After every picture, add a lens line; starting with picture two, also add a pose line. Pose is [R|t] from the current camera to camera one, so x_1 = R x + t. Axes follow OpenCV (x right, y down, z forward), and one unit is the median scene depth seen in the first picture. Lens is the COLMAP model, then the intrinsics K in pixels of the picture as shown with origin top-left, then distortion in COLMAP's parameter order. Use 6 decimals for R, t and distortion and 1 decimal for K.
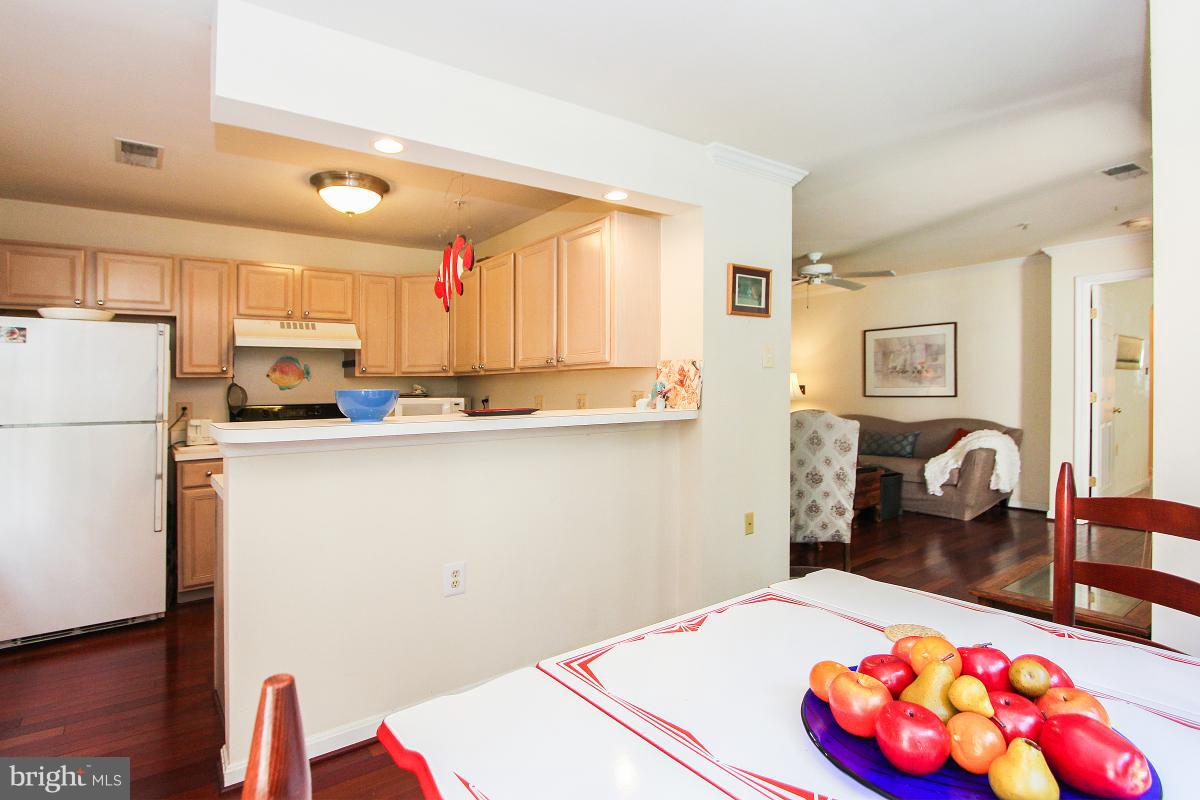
lens RADIAL K [[566.2, 0, 593.9], [0, 566.2, 392.3], [0, 0, 1]] dist [-0.002639, -0.000032]
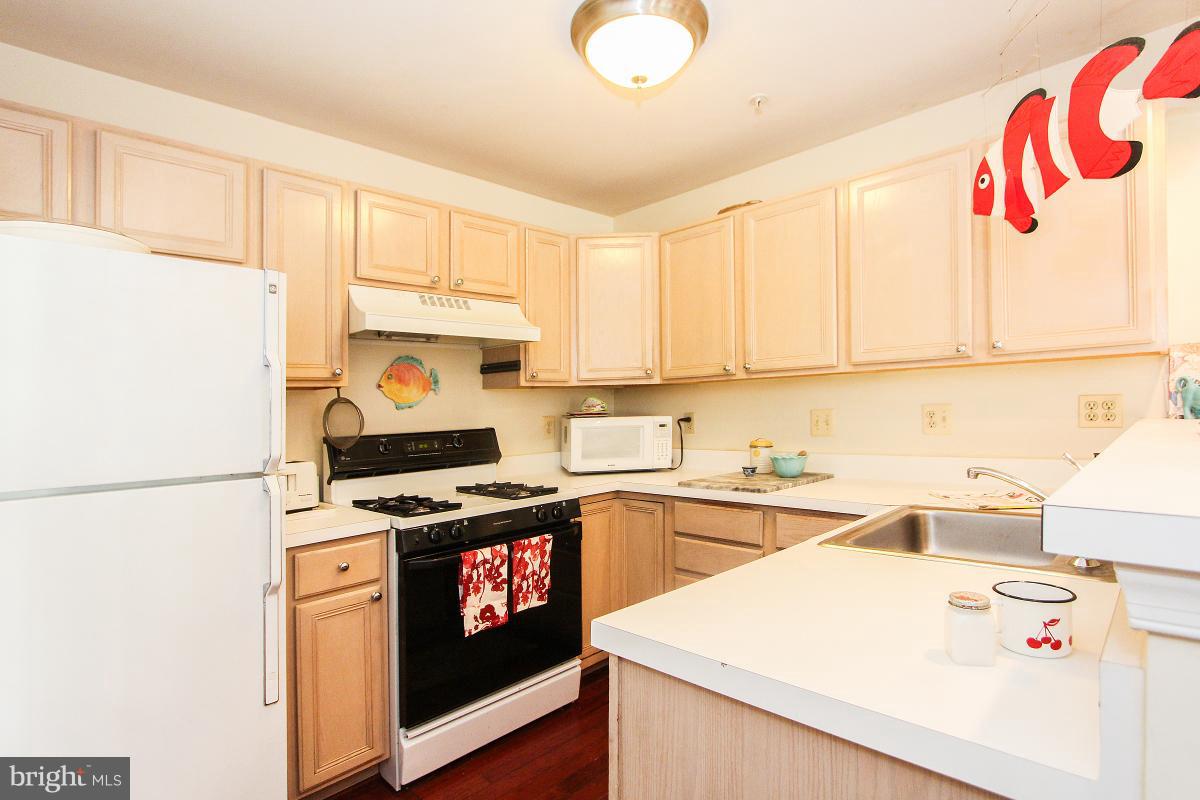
lens RADIAL K [[523.4, 0, 600.7], [0, 523.4, 407.2], [0, 0, 1]] dist [-0.012602, 0.000094]
pose [[0.983737, -0.018212, 0.178691, -0.458248], [0.020645, 0.999718, -0.011766, 0.005515], [-0.178426, 0.015263, 0.983835, 0.415053]]
